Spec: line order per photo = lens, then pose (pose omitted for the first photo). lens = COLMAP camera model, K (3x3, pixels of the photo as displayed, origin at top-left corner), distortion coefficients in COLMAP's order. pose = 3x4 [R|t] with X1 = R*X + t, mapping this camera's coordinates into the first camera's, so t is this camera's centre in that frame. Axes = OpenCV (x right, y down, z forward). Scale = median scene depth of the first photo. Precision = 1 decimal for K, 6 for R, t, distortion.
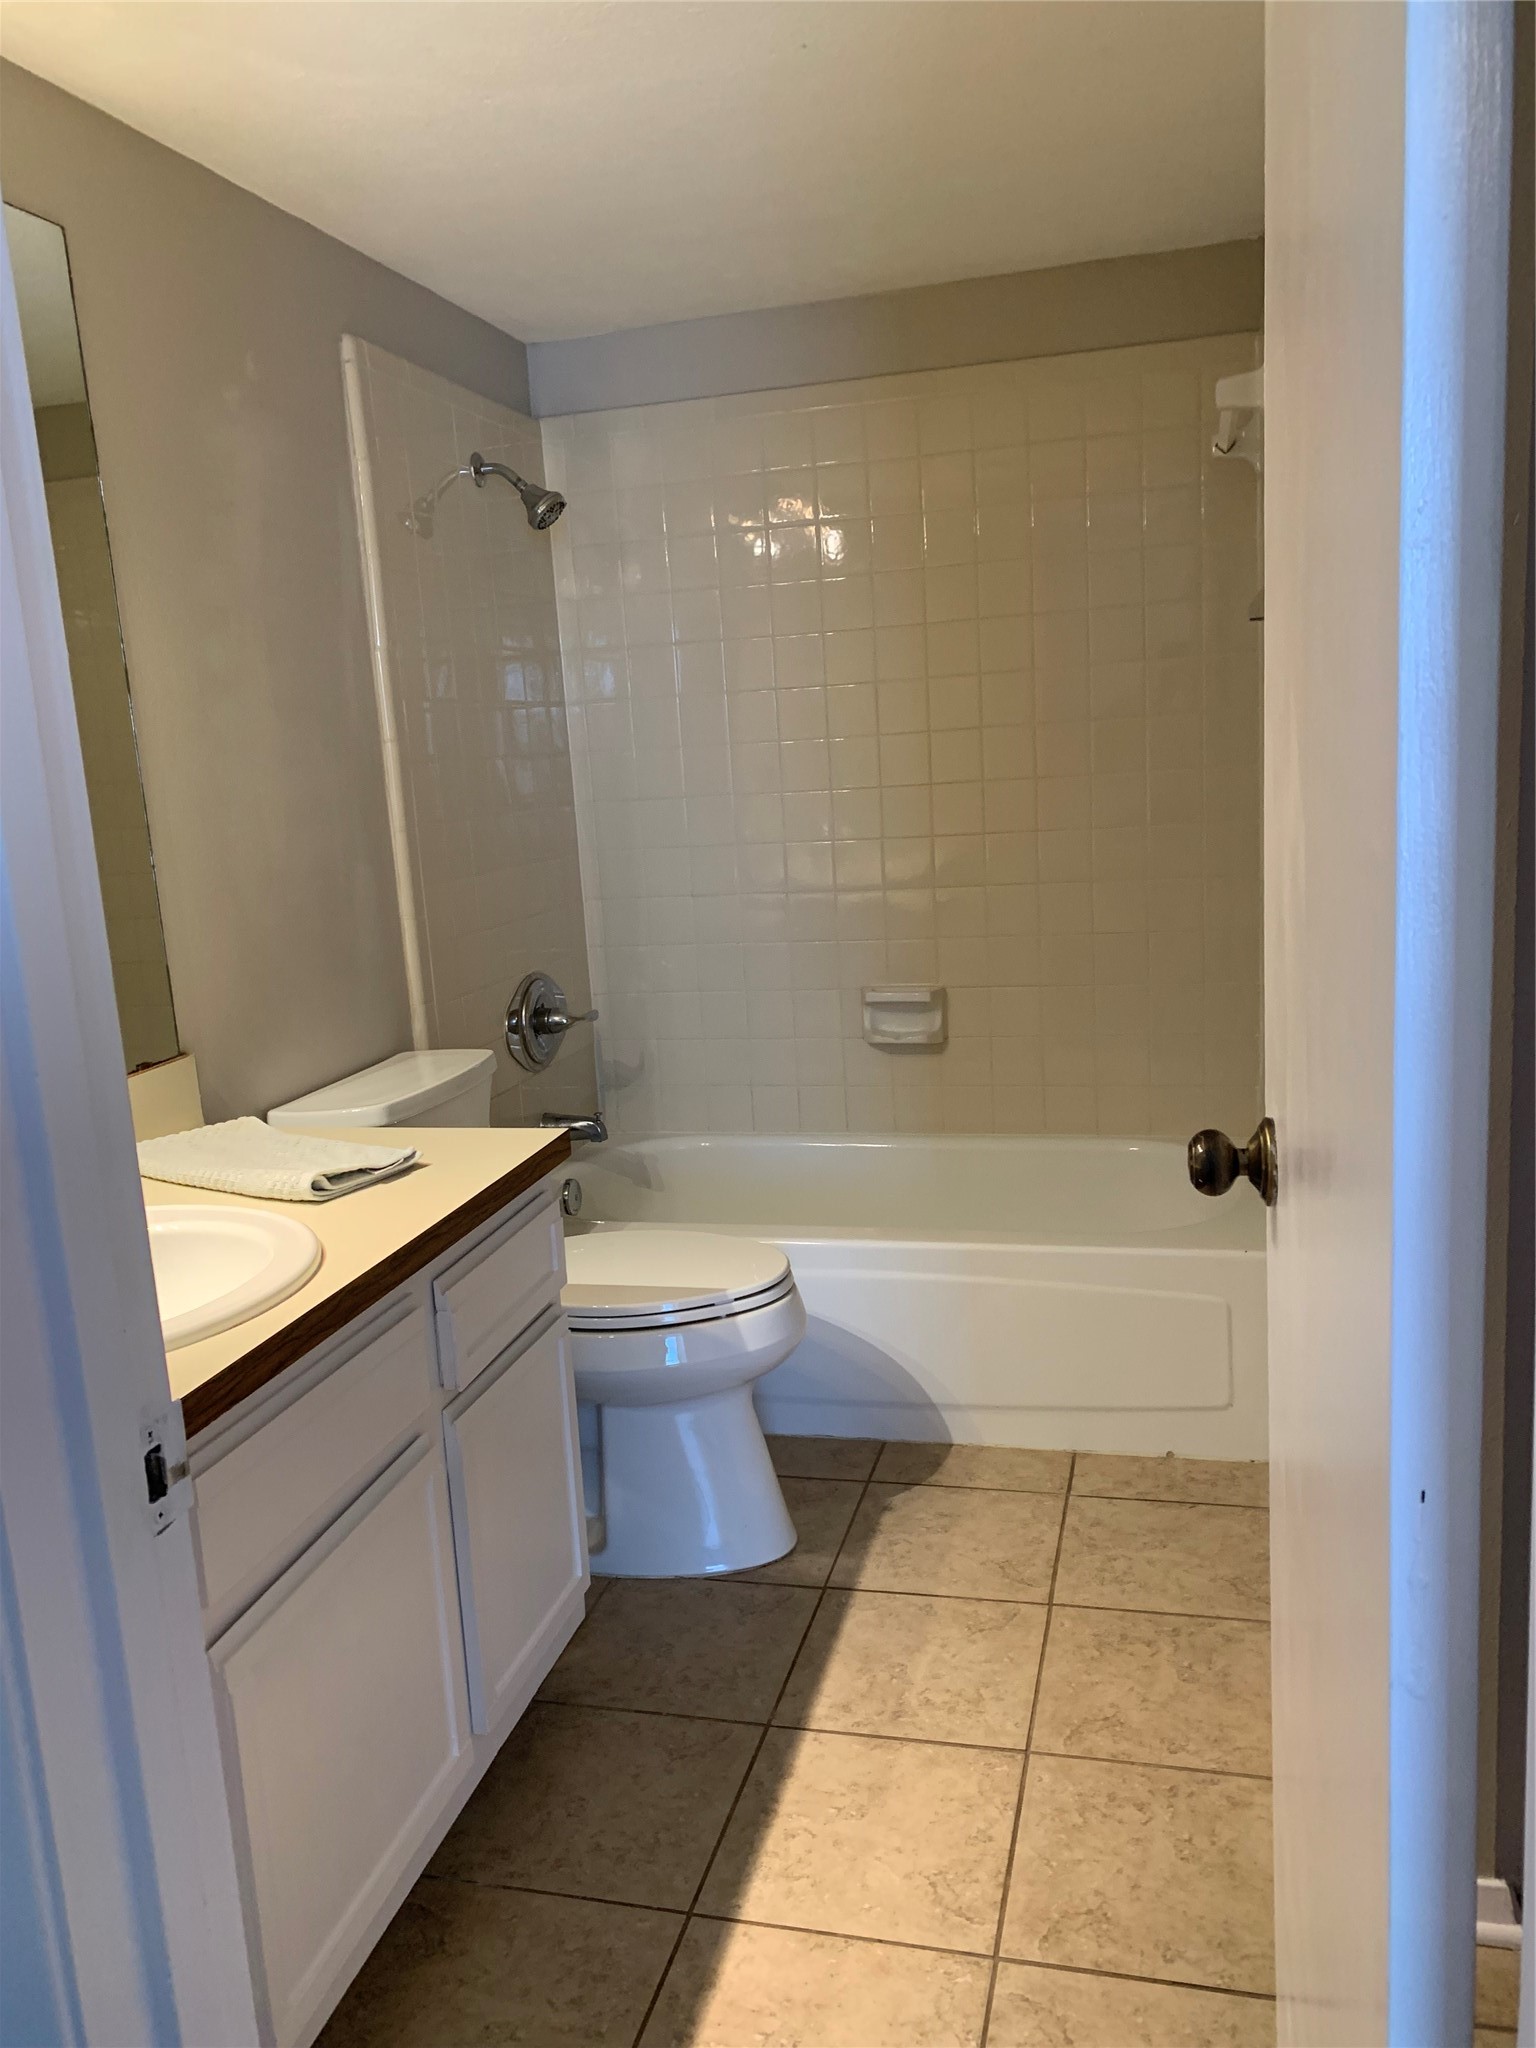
lens RADIAL K [[1583.9, 0, 768.0], [0, 1583.9, 1017.8], [0, 0, 1]] dist [0.014957, -0.007347]
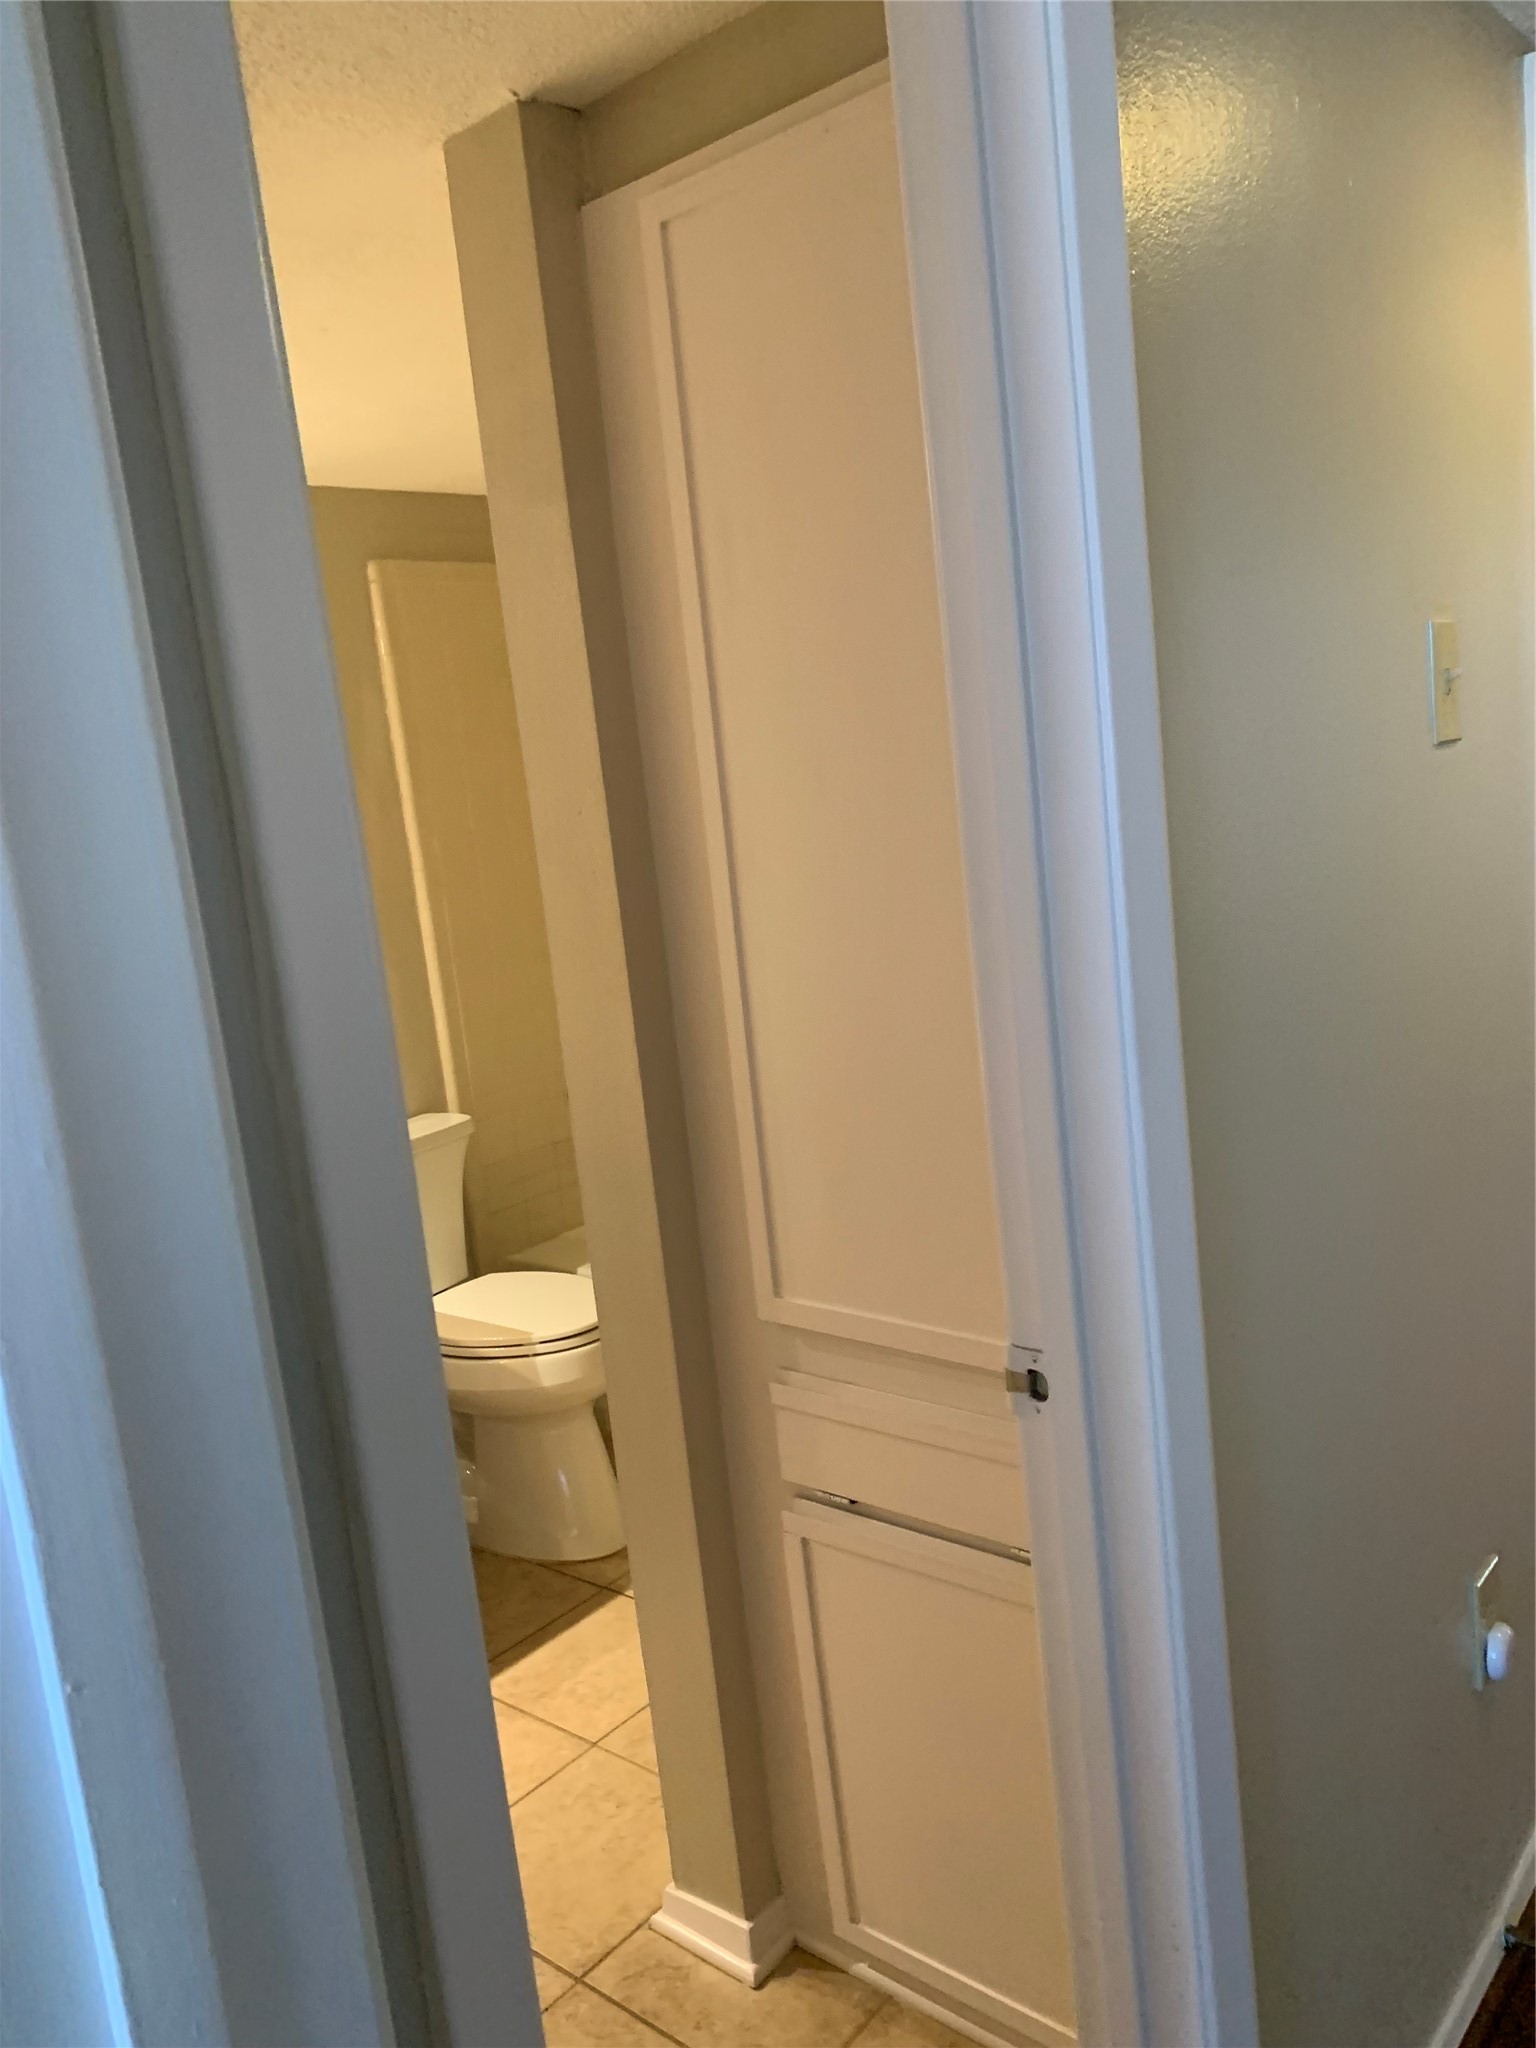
lens RADIAL K [[1583.9, 0, 765.4], [0, 1583.9, 1024.7], [0, 0, 1]] dist [0.014957, -0.007347]
pose [[0.899404, 0.037586, -0.435500, 0.664394], [-0.027357, 0.999183, 0.029738, -0.110781], [0.436262, -0.014832, 0.899697, -0.029635]]
